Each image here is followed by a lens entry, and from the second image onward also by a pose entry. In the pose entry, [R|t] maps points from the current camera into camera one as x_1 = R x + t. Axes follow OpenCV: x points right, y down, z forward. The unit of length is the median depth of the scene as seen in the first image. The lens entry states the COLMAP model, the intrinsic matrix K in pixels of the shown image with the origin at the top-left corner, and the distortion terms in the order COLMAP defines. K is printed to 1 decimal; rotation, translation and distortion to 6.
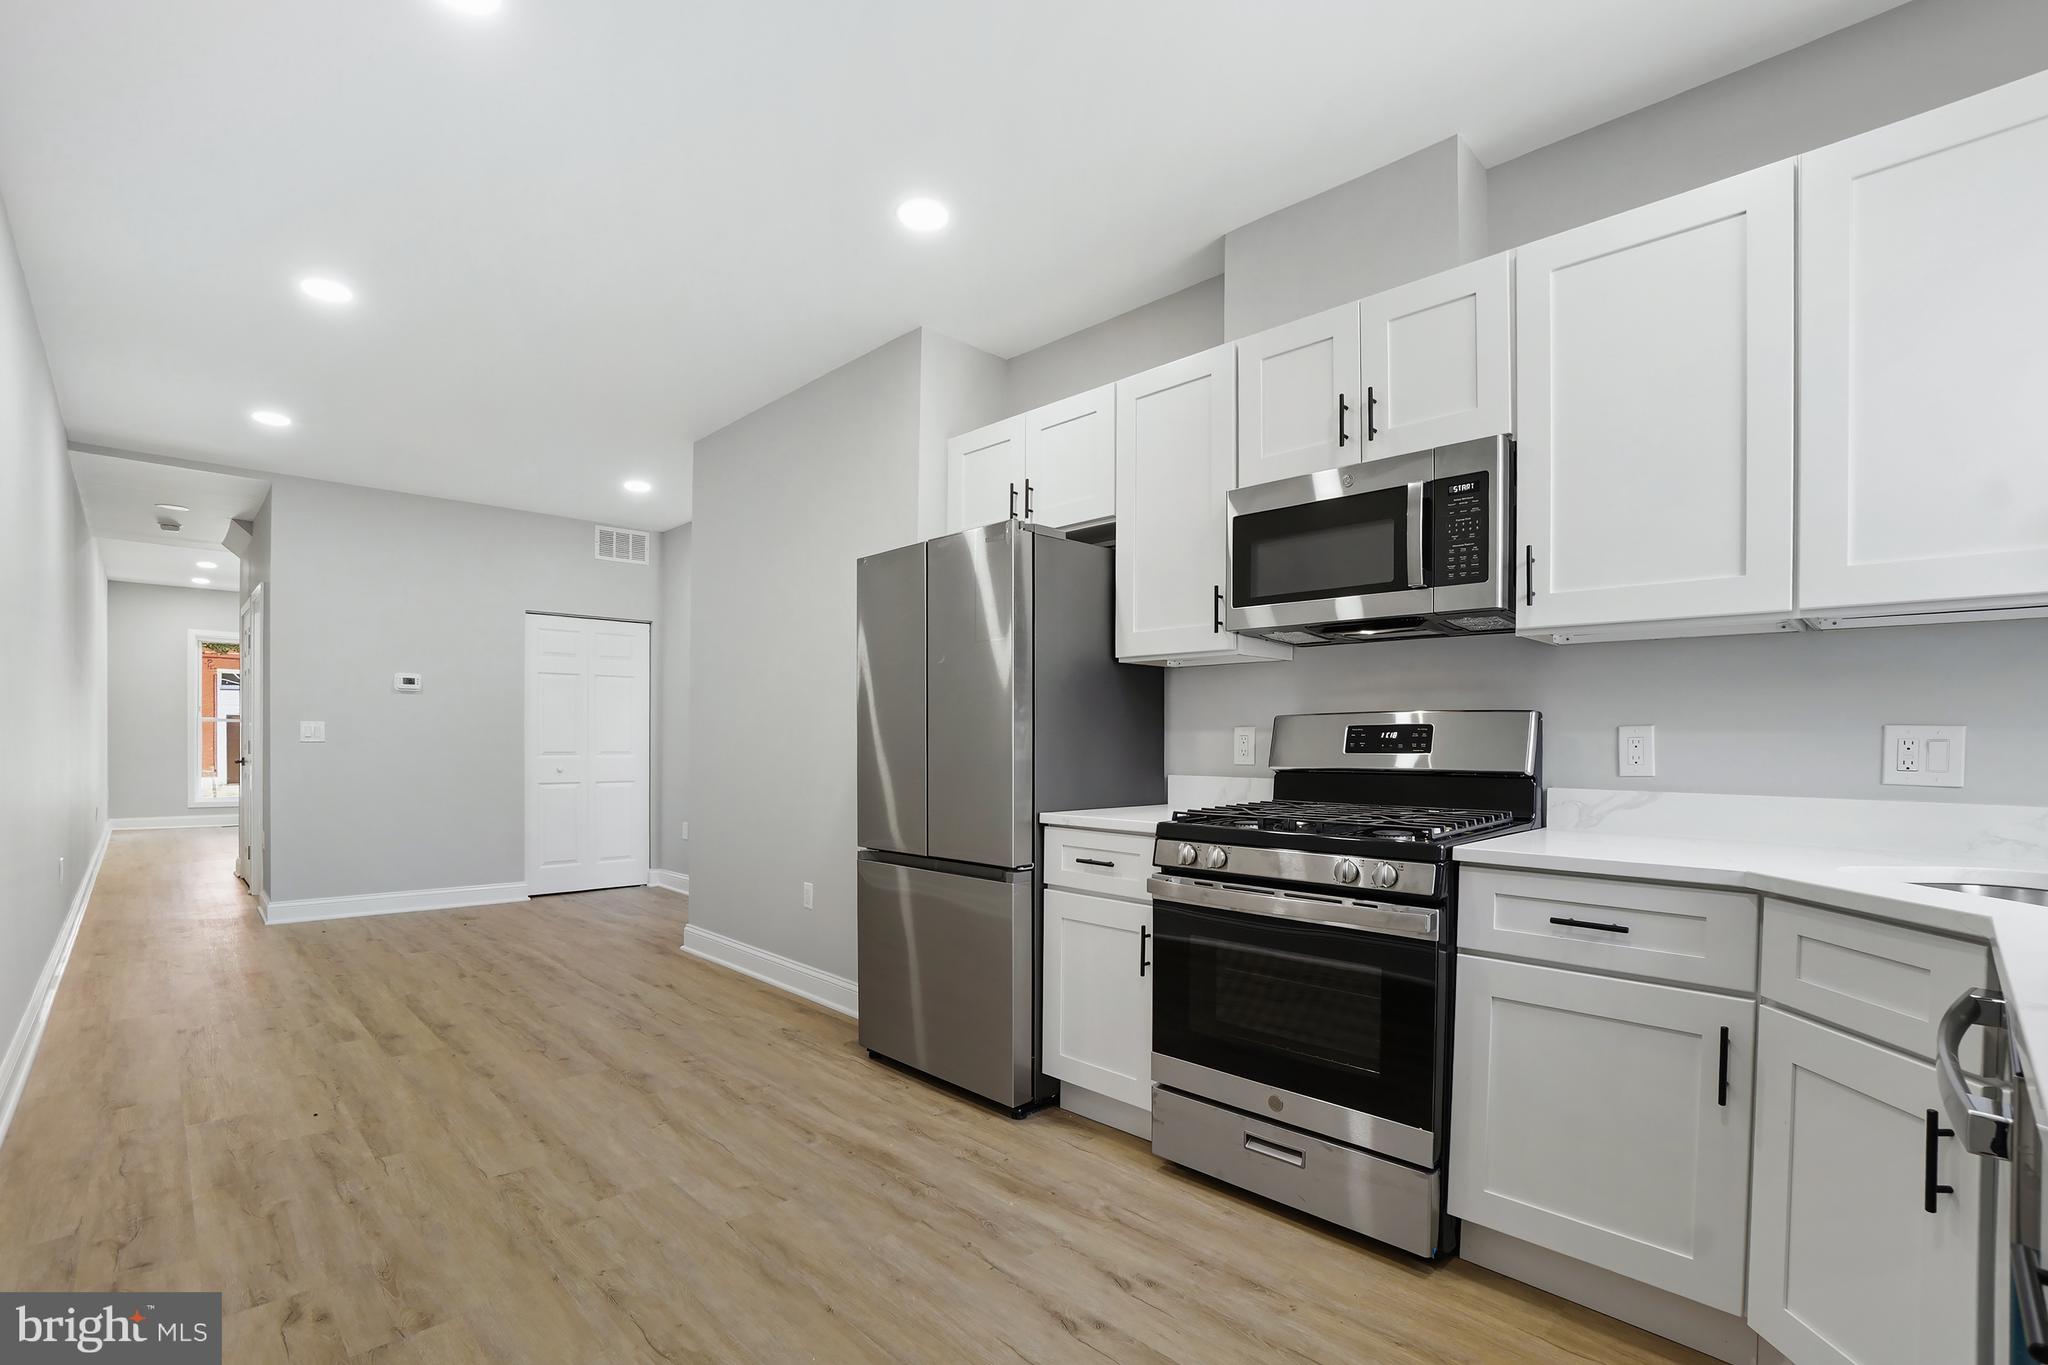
lens RADIAL K [[941.2, 0, 1043.2], [0, 941.2, 748.6], [0, 0, 1]] dist [-0.064049, 0.027854]
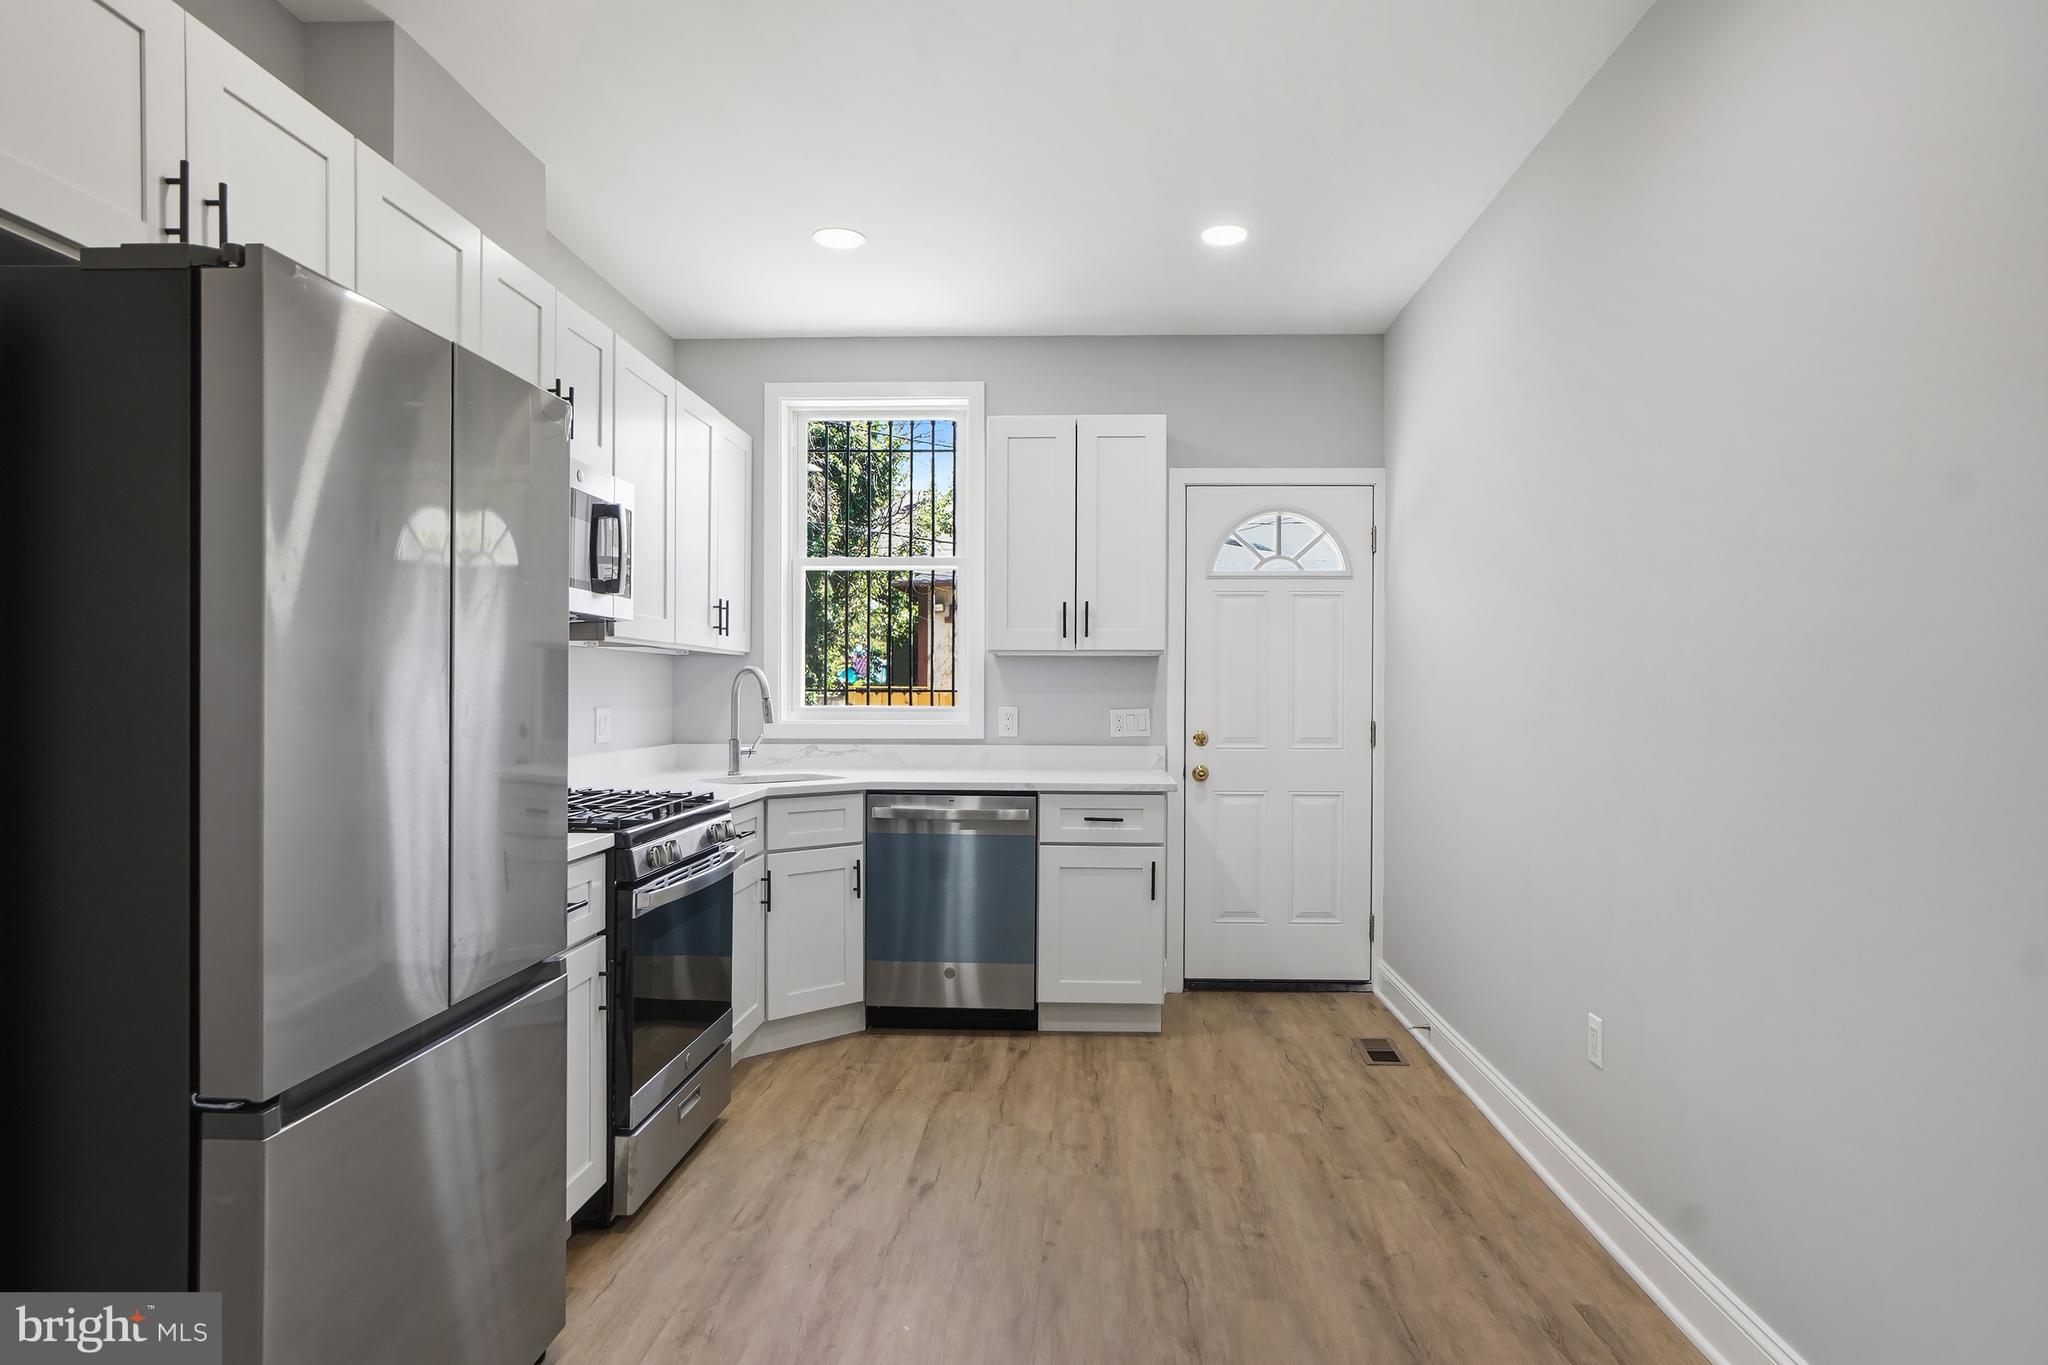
lens RADIAL K [[1202.2, 0, 1053.6], [0, 1202.2, 688.2], [0, 0, 1]] dist [-0.016400, 0.000244]
pose [[-0.687155, -0.007736, 0.726470, -0.838678], [-0.000745, 0.999950, 0.009944, -0.057677], [-0.726511, 0.006292, -0.687126, 1.295565]]
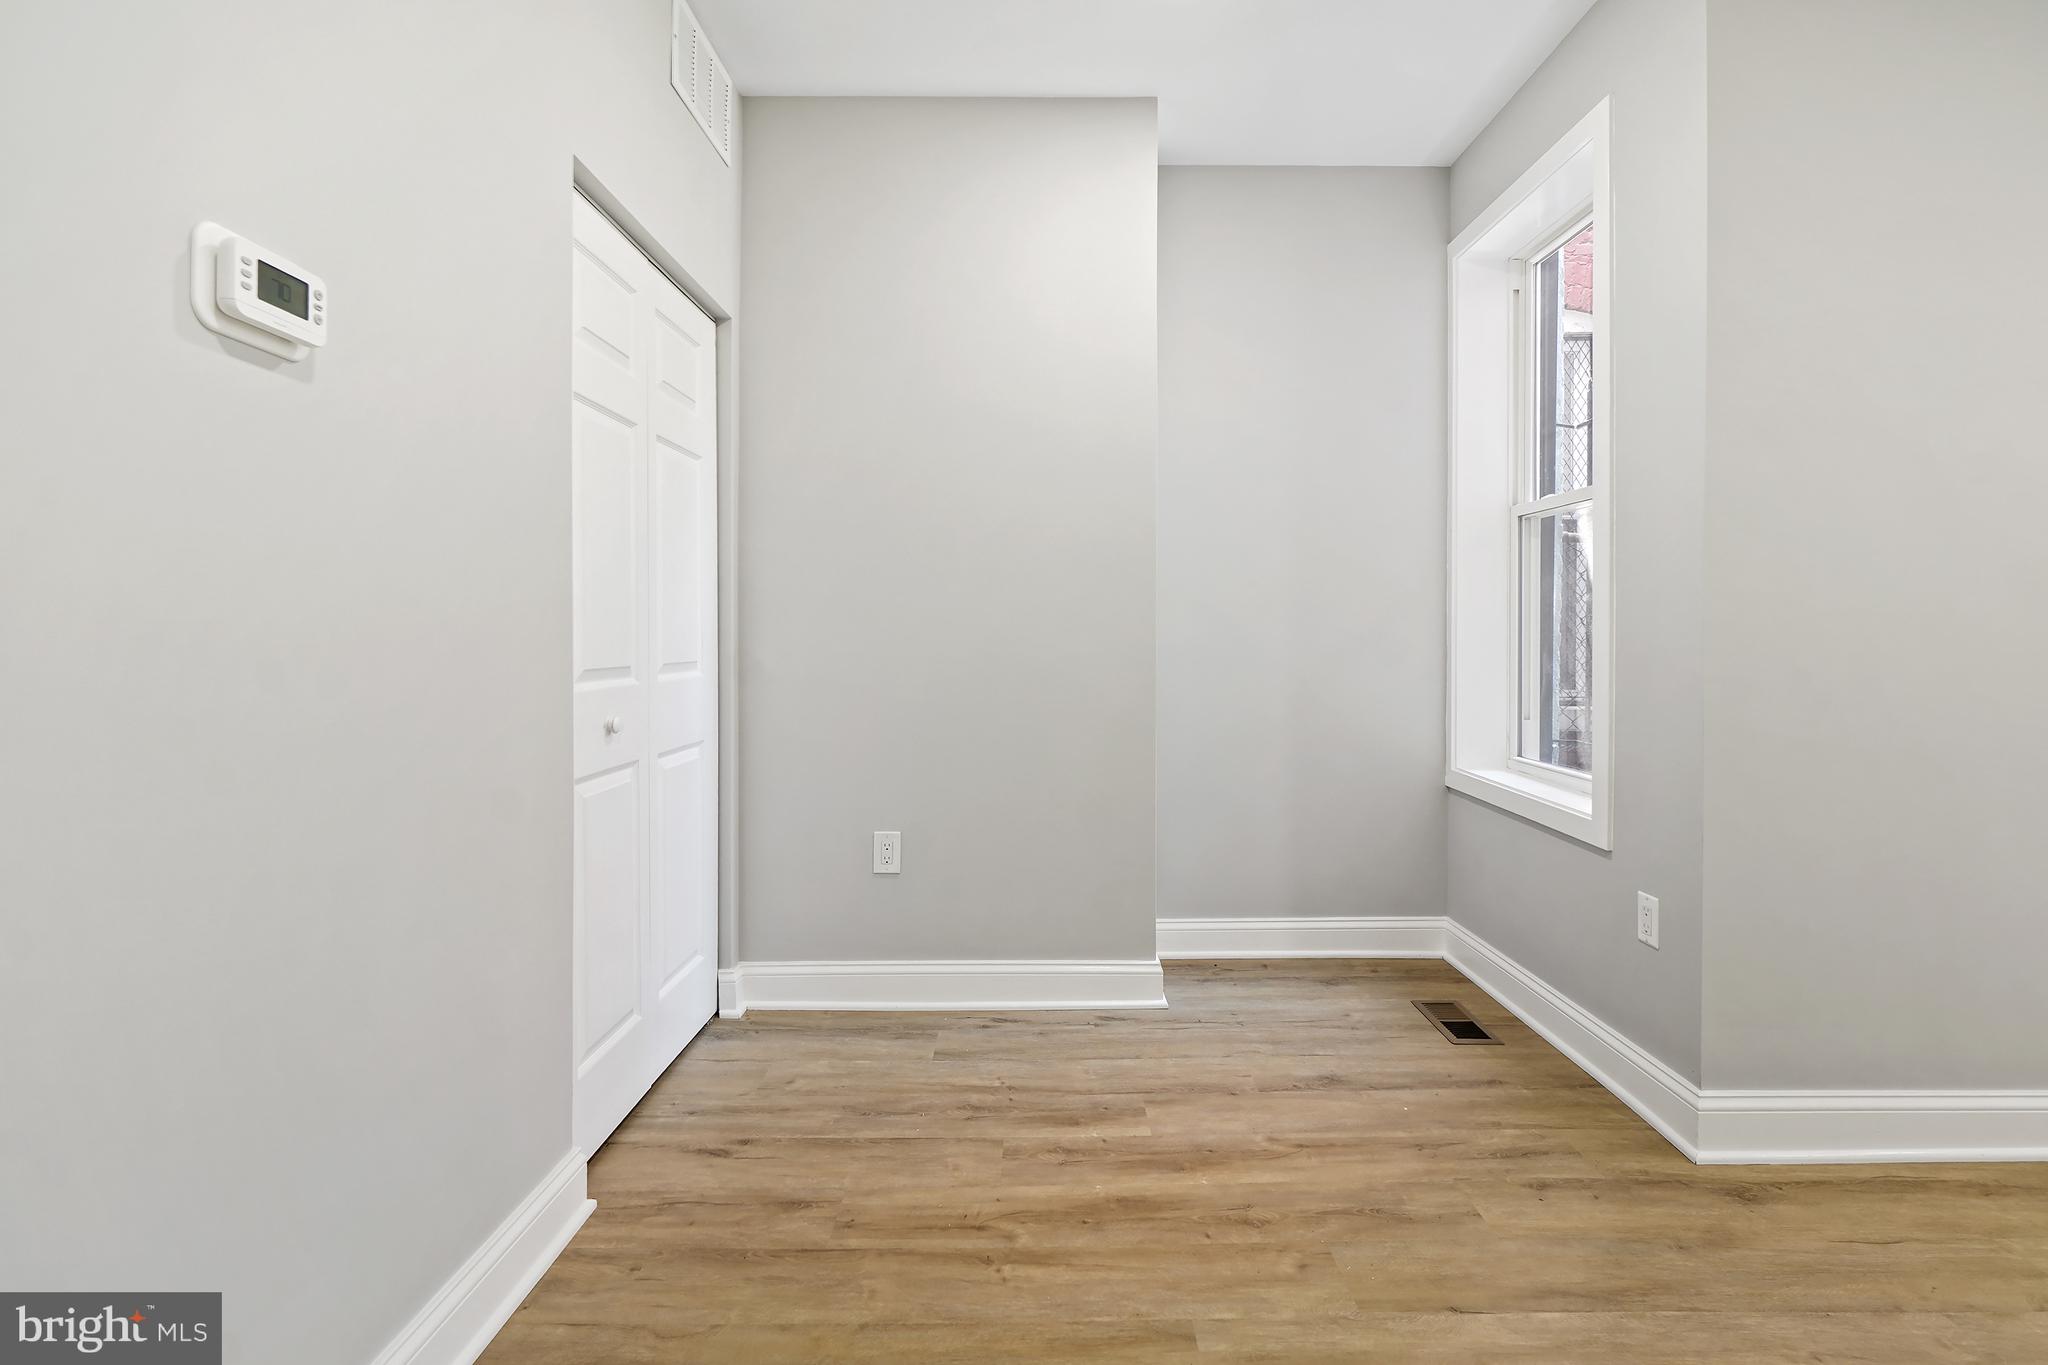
lens RADIAL K [[919.2, 0, 1026.9], [0, 919.2, 634.3], [0, 0, 1]] dist [-0.001667, -0.001328]
pose [[0.700587, -0.003977, 0.713556, -1.532954], [0.006396, 0.999979, -0.000706, -0.012824], [-0.713538, 0.005058, 0.700598, 1.664129]]
